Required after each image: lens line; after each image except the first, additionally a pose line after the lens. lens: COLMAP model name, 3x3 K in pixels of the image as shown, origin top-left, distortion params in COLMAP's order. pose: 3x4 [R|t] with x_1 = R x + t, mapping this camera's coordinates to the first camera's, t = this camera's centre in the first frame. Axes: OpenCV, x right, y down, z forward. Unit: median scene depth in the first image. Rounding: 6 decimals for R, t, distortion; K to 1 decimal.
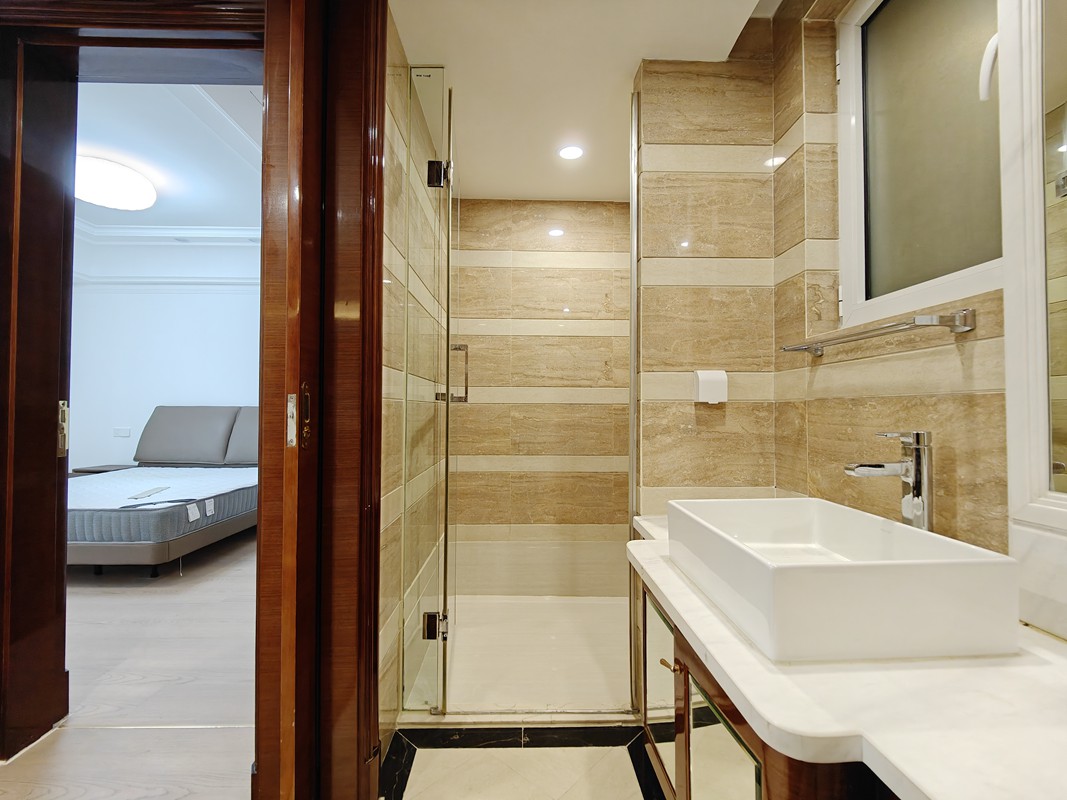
lens RADIAL K [[472.1, 0, 533.5], [0, 472.1, 400.0], [0, 0, 1]] dist [-0.000895, -0.000061]
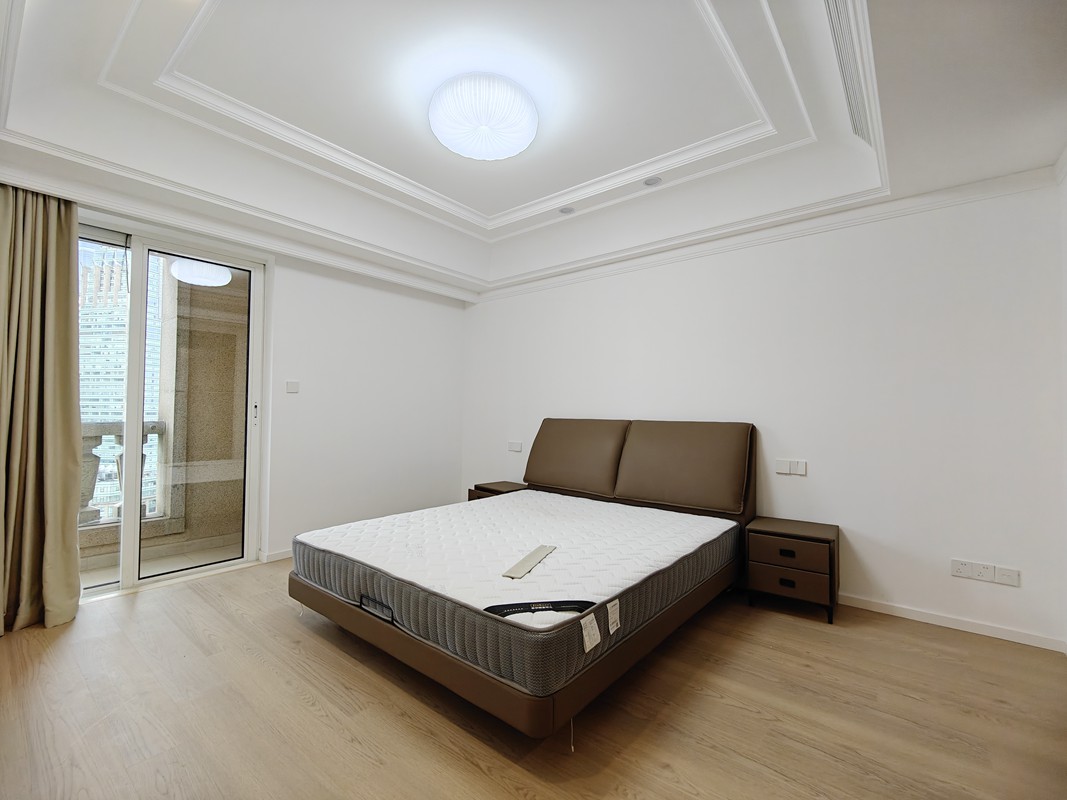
lens RADIAL K [[472.1, 0, 533.5], [0, 472.1, 400.0], [0, 0, 1]] dist [-0.000895, -0.000061]
pose [[0.760080, -0.011233, -0.649732, -0.390204], [0.004705, 0.999920, -0.011783, -0.017213], [0.649812, 0.005899, 0.760072, 0.511799]]
